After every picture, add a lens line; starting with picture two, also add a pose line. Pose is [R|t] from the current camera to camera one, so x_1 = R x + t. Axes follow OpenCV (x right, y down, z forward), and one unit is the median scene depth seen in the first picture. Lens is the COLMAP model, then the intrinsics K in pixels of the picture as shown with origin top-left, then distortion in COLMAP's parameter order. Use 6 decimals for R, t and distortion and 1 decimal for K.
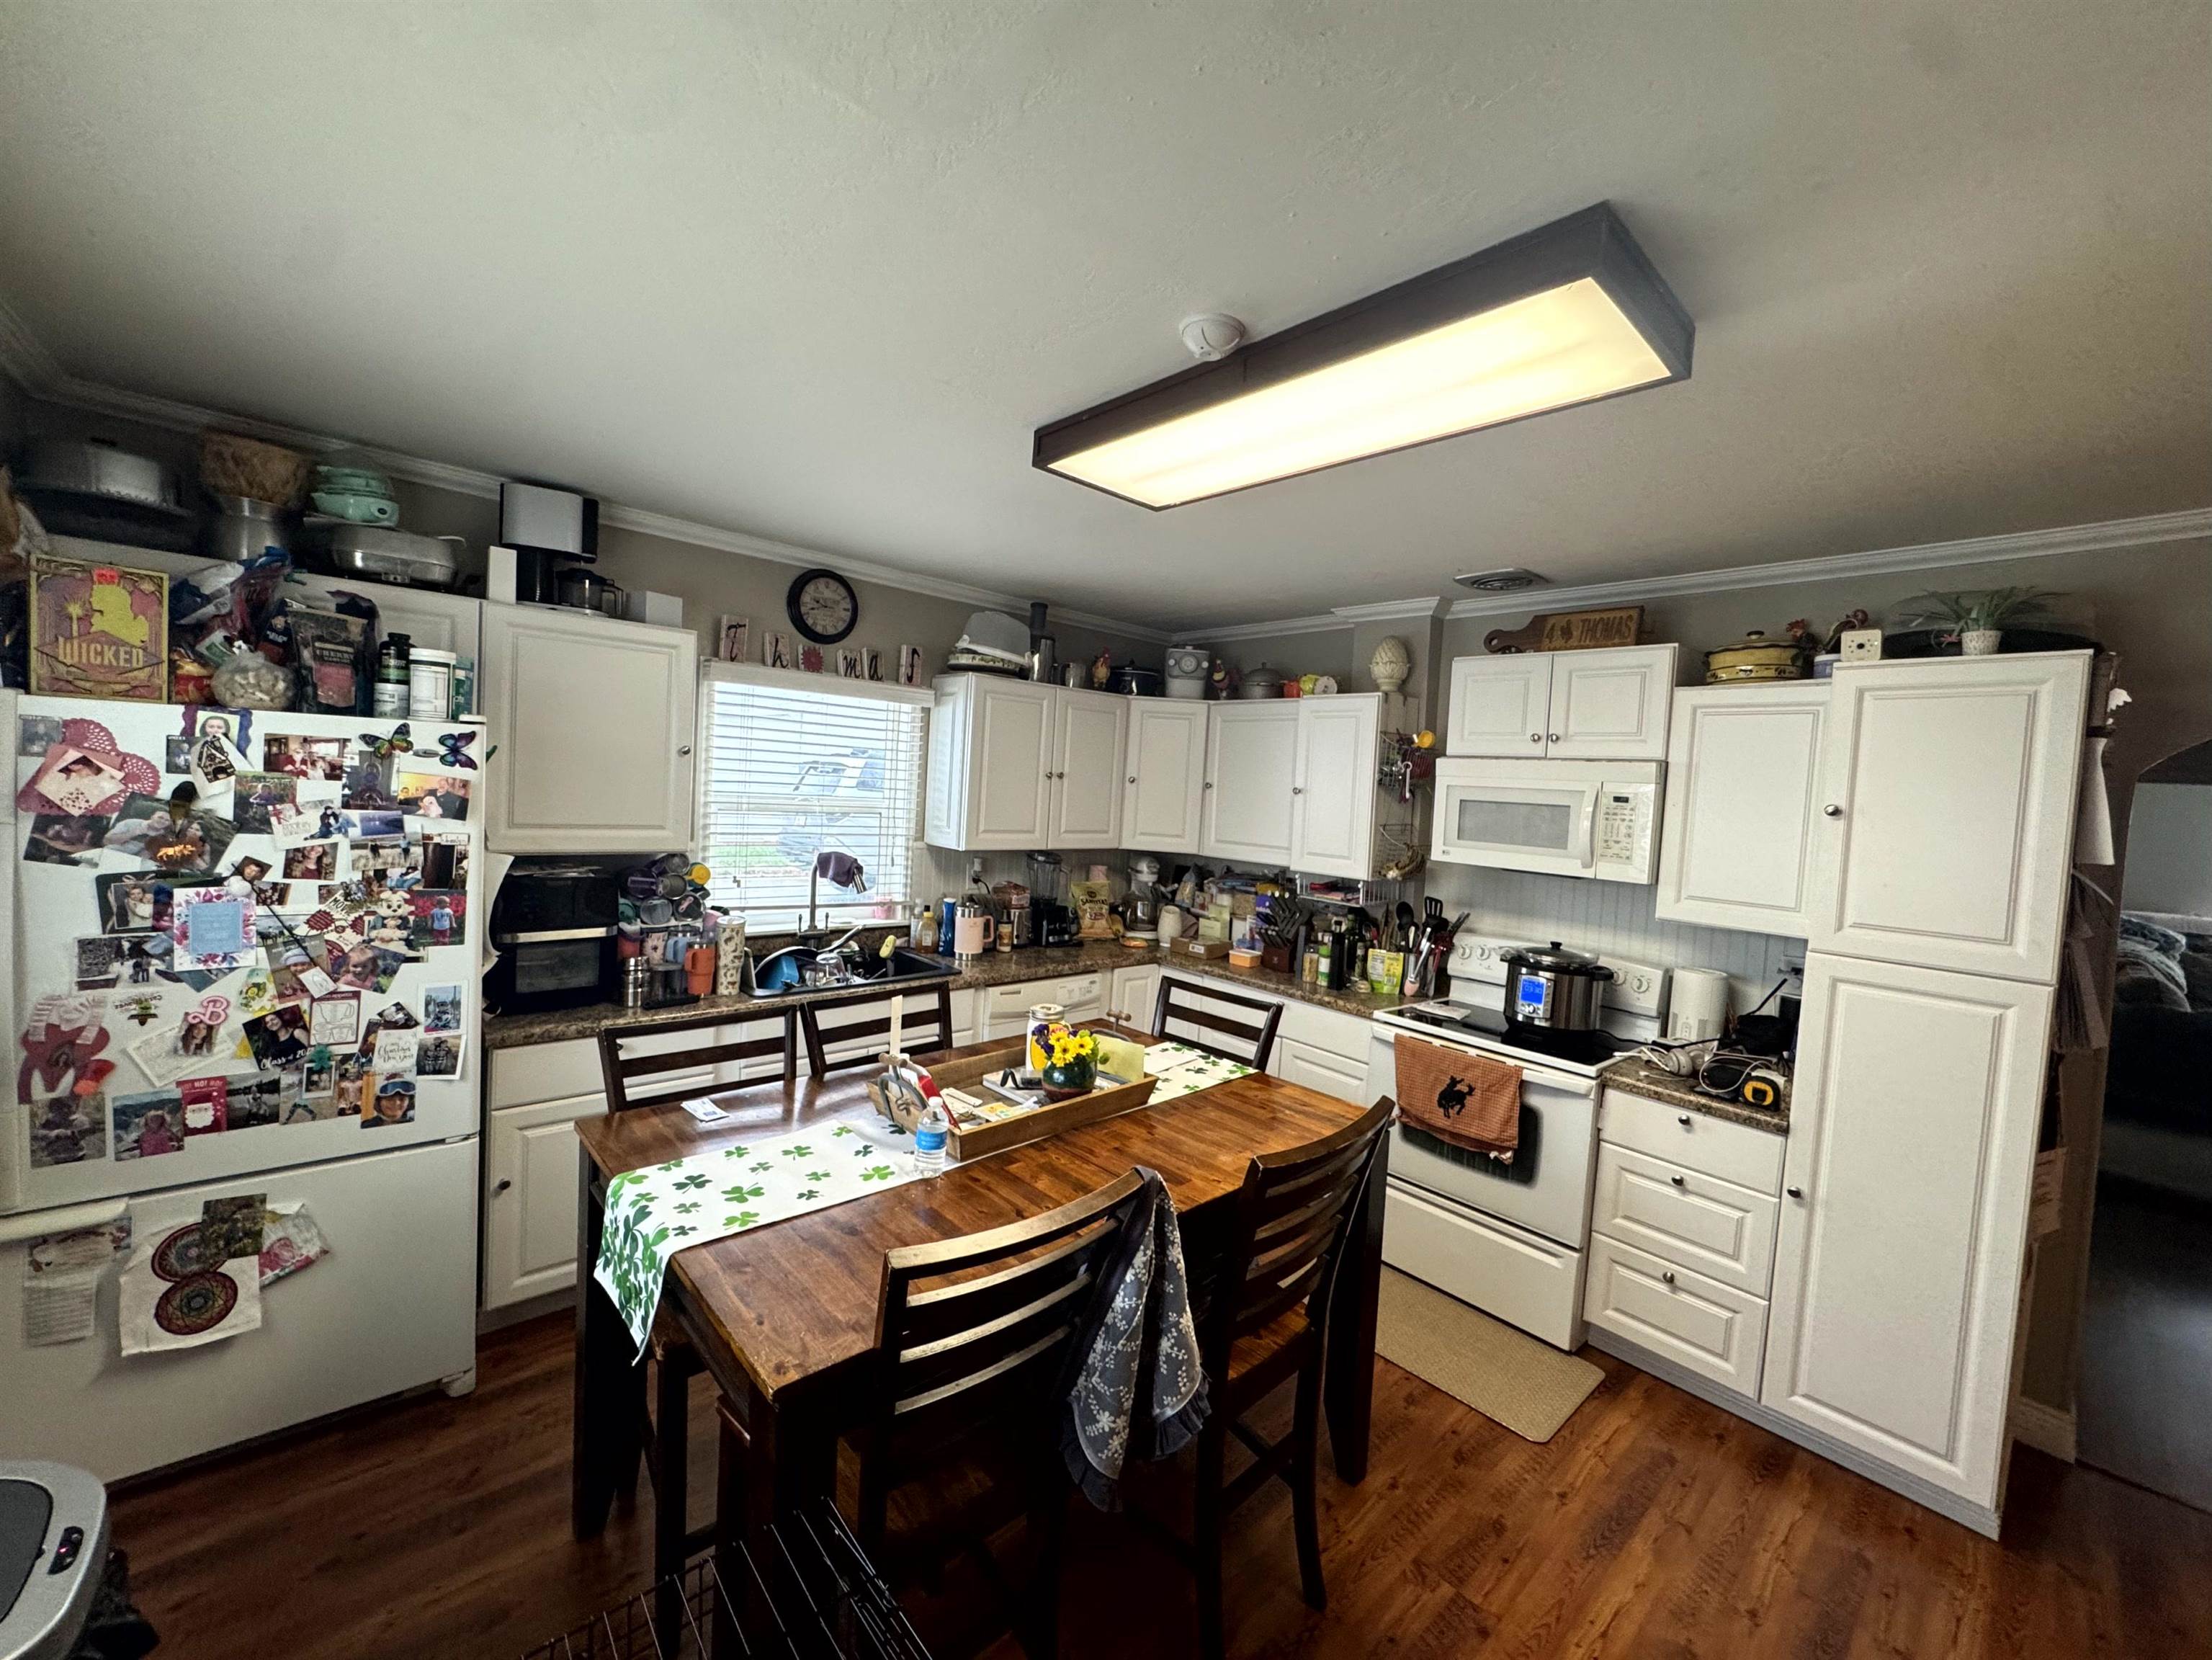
lens RADIAL K [[885.2, 0, 1102.3], [0, 885.2, 825.8], [0, 0, 1]] dist [-0.001236, 0.000228]
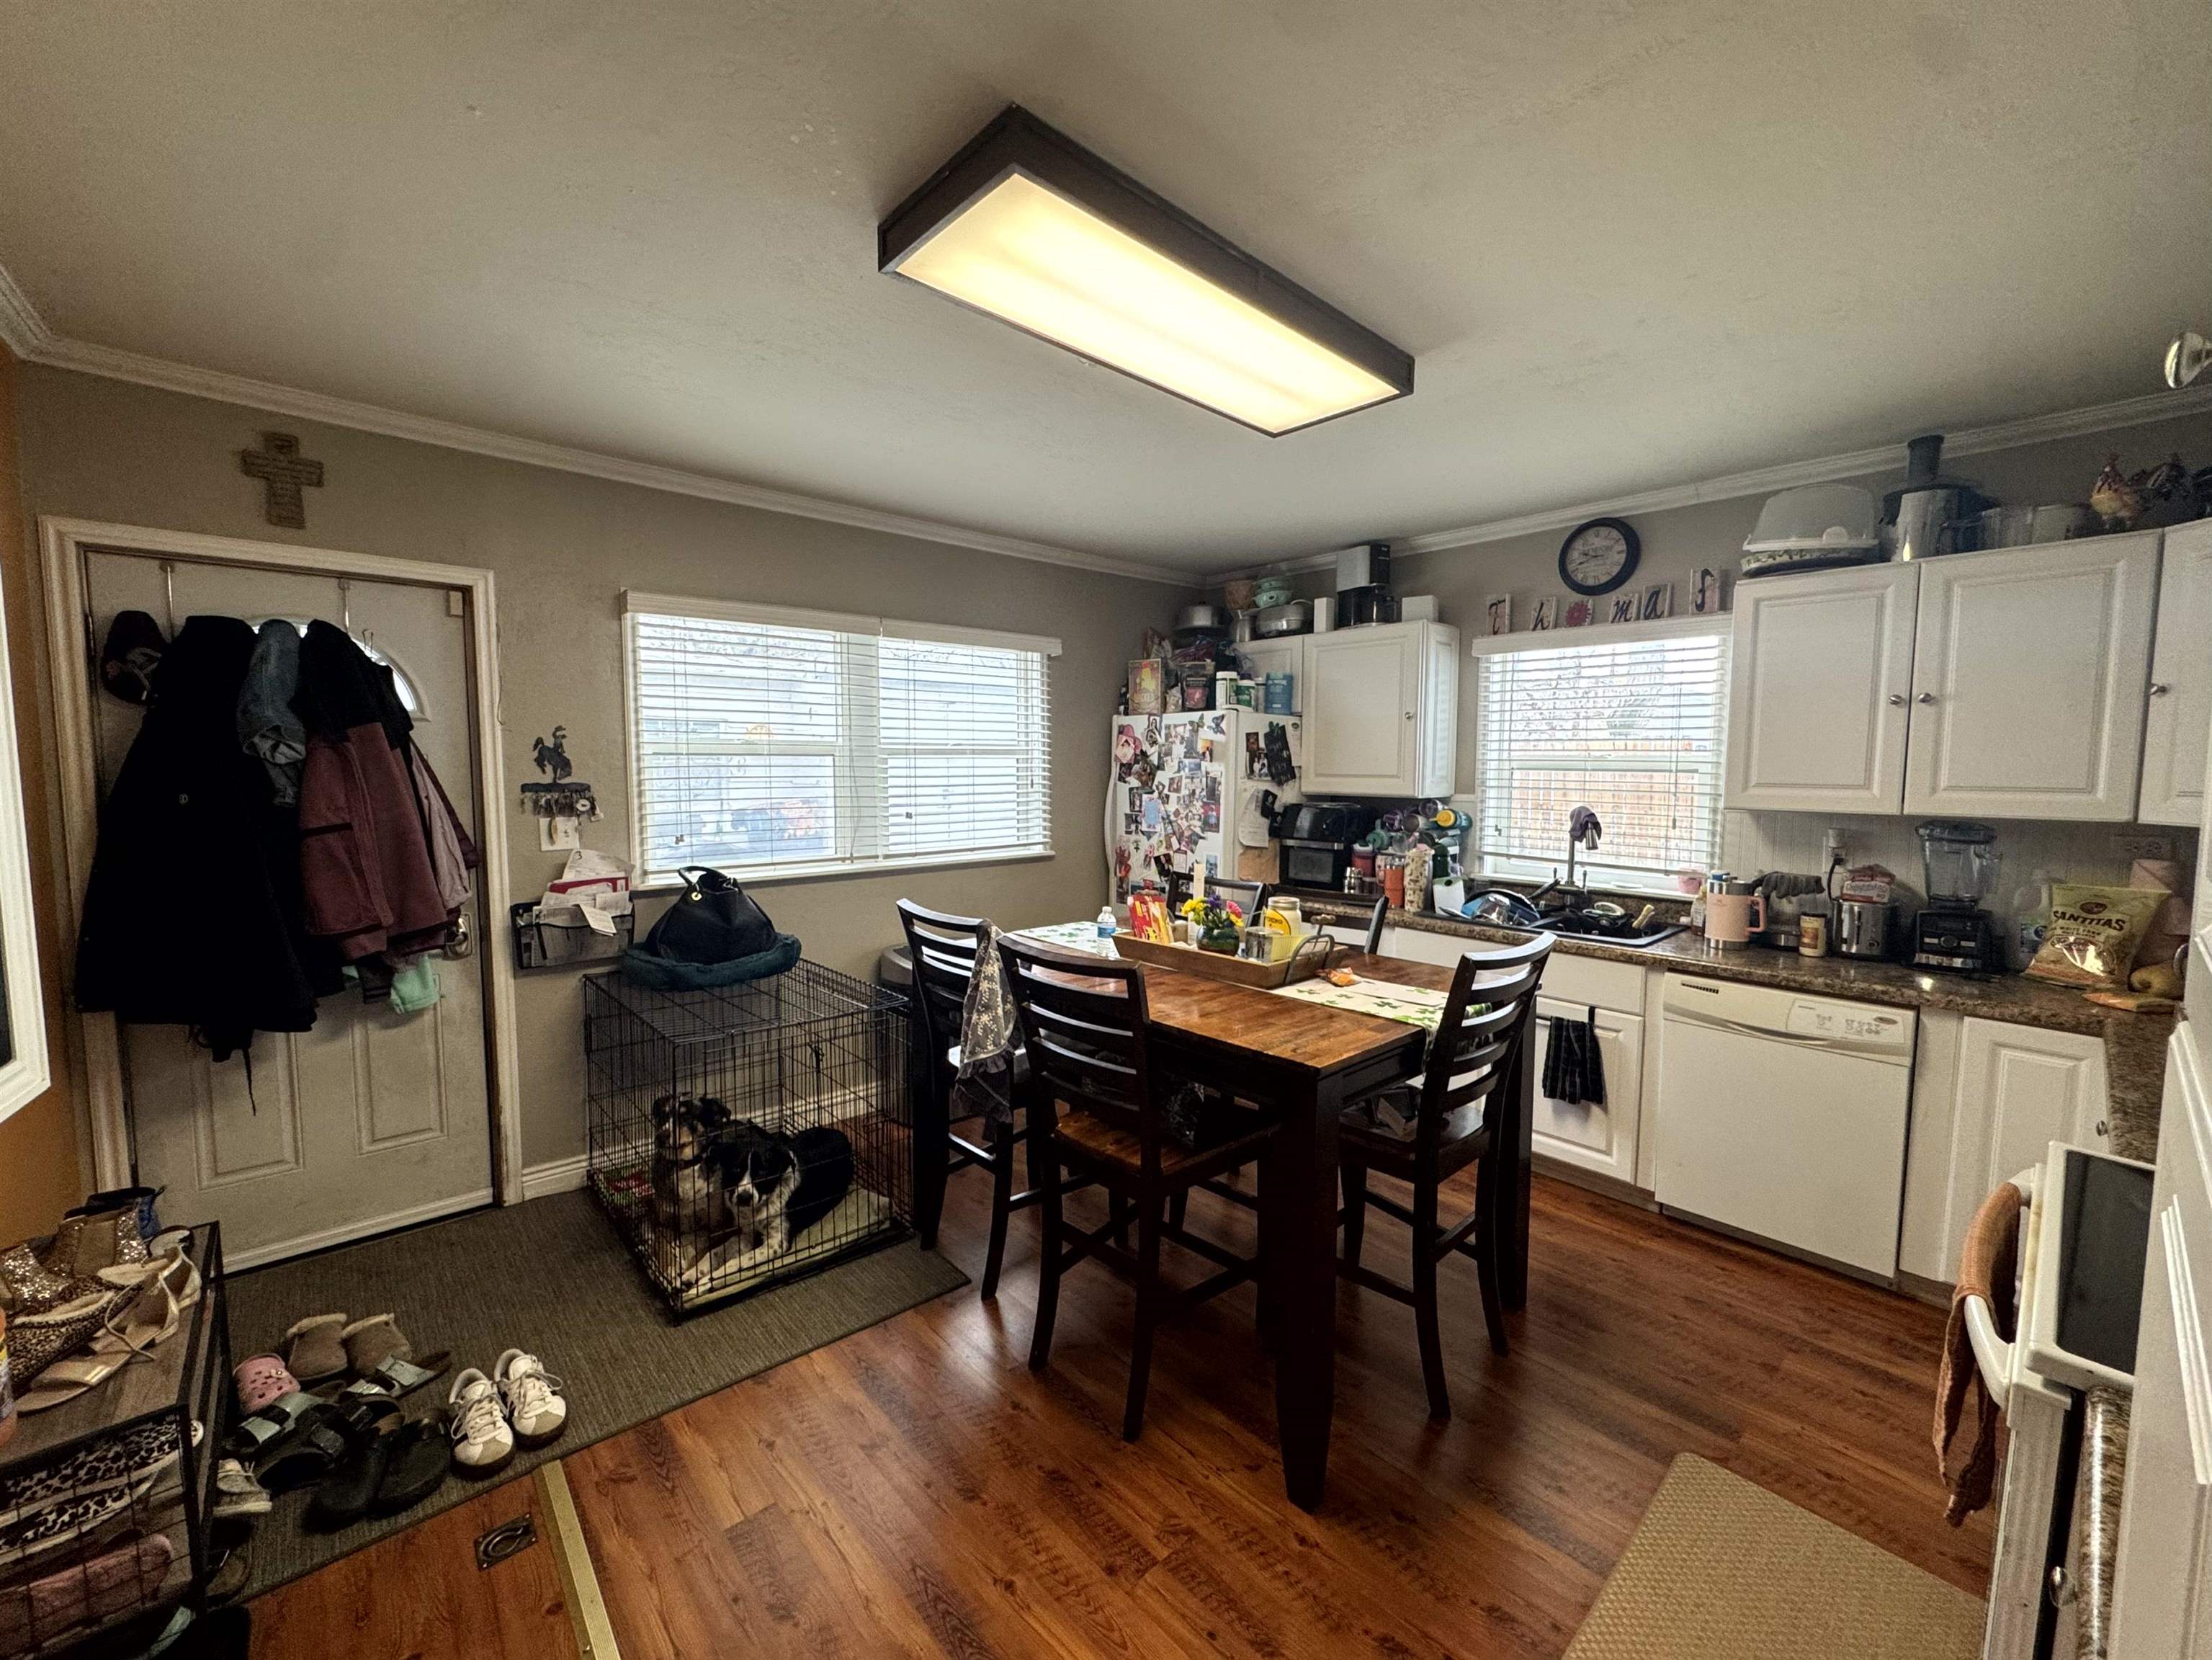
lens RADIAL K [[885.2, 0, 1102.3], [0, 885.2, 825.8], [0, 0, 1]] dist [-0.001236, 0.000228]
pose [[-0.004118, 0.010974, -0.999931, 1.106680], [-0.059125, 0.998188, 0.011198, 0.116261], [0.998242, 0.059168, -0.003462, 0.788509]]
